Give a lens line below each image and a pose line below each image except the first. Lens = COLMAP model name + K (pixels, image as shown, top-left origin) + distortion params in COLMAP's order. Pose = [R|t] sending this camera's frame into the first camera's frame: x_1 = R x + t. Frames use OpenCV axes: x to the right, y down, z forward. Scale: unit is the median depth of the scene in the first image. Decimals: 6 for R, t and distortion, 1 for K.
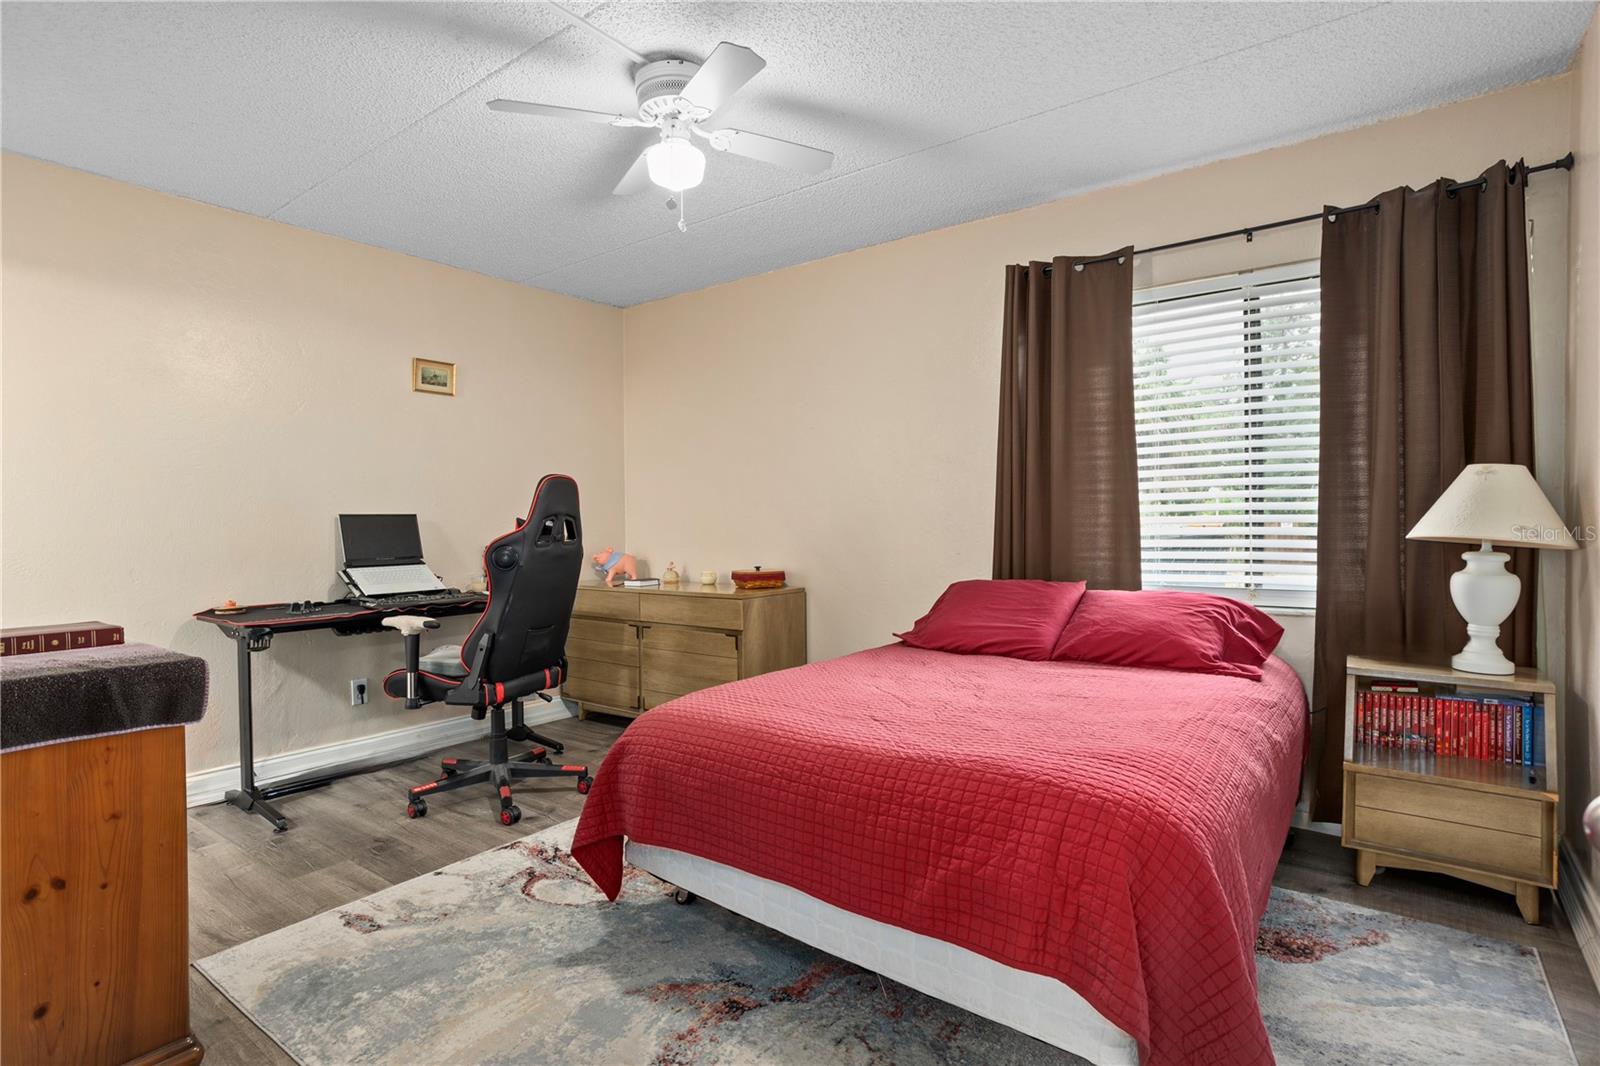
lens RADIAL K [[788.9, 0, 797.8], [0, 788.9, 512.5], [0, 0, 1]] dist [-0.057795, 0.036198]
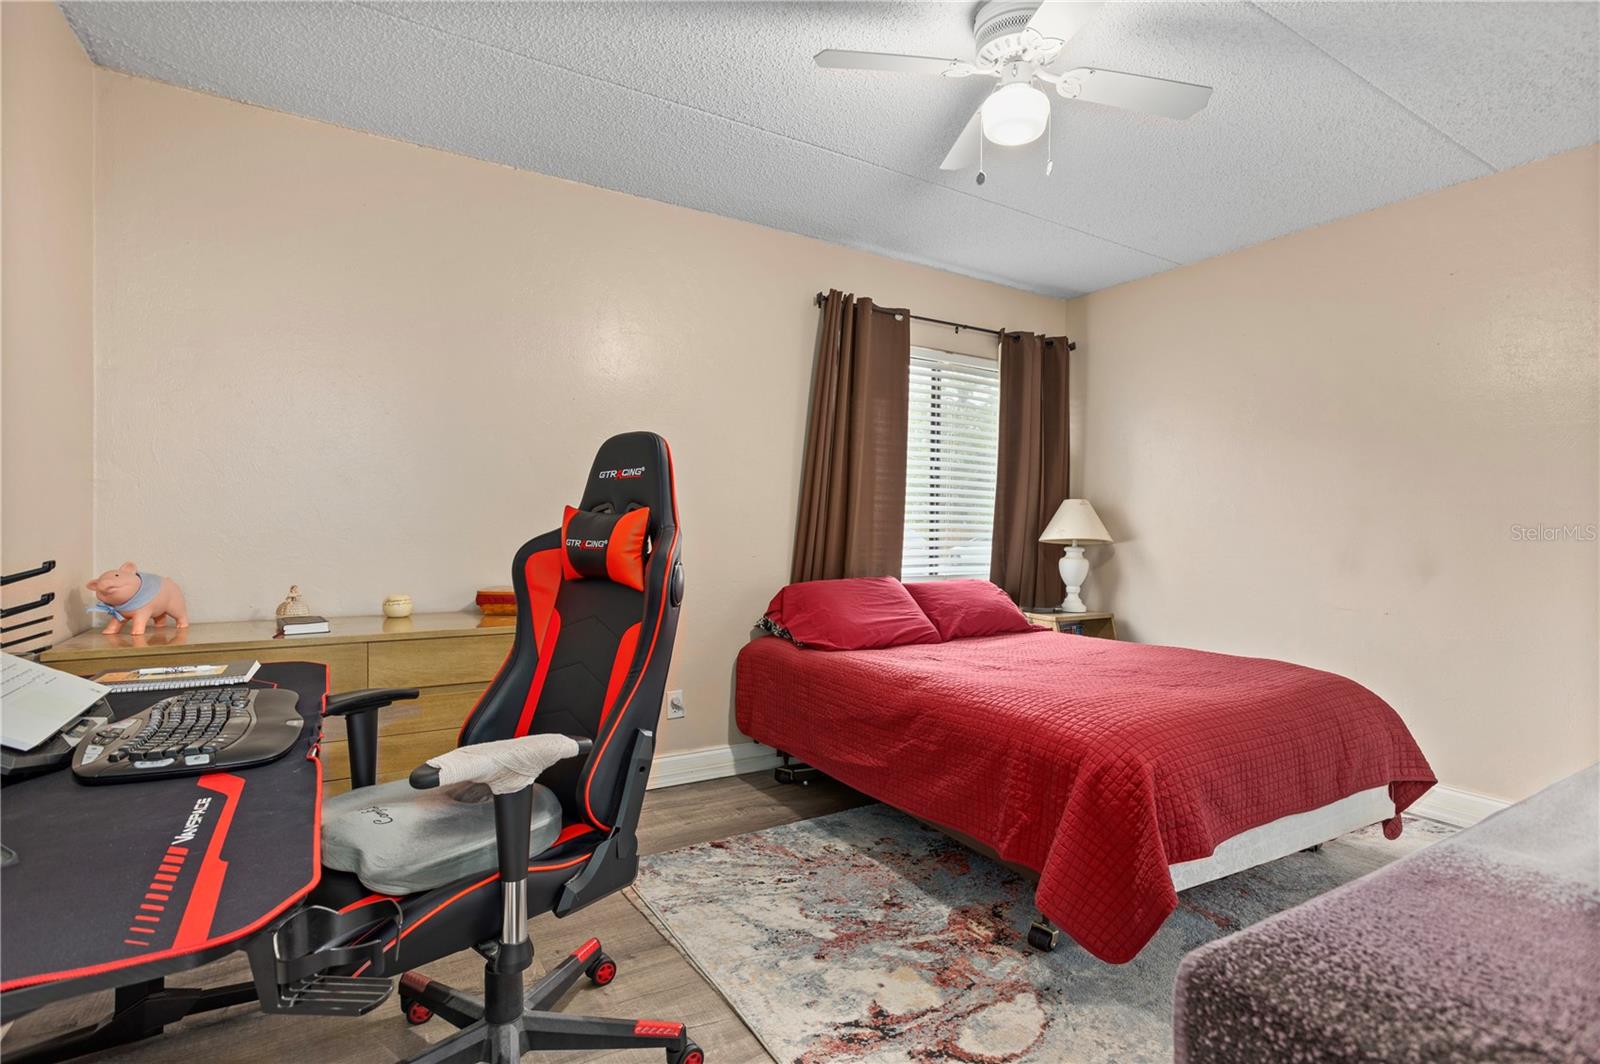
lens RADIAL K [[788.9, 0, 797.8], [0, 788.9, 511.5], [0, 0, 1]] dist [-0.057795, 0.036198]
pose [[0.341296, 0.028166, 0.939534, -1.042162], [-0.028958, 0.999392, -0.019442, 0.020315], [-0.939510, -0.020572, 0.341904, 0.918490]]
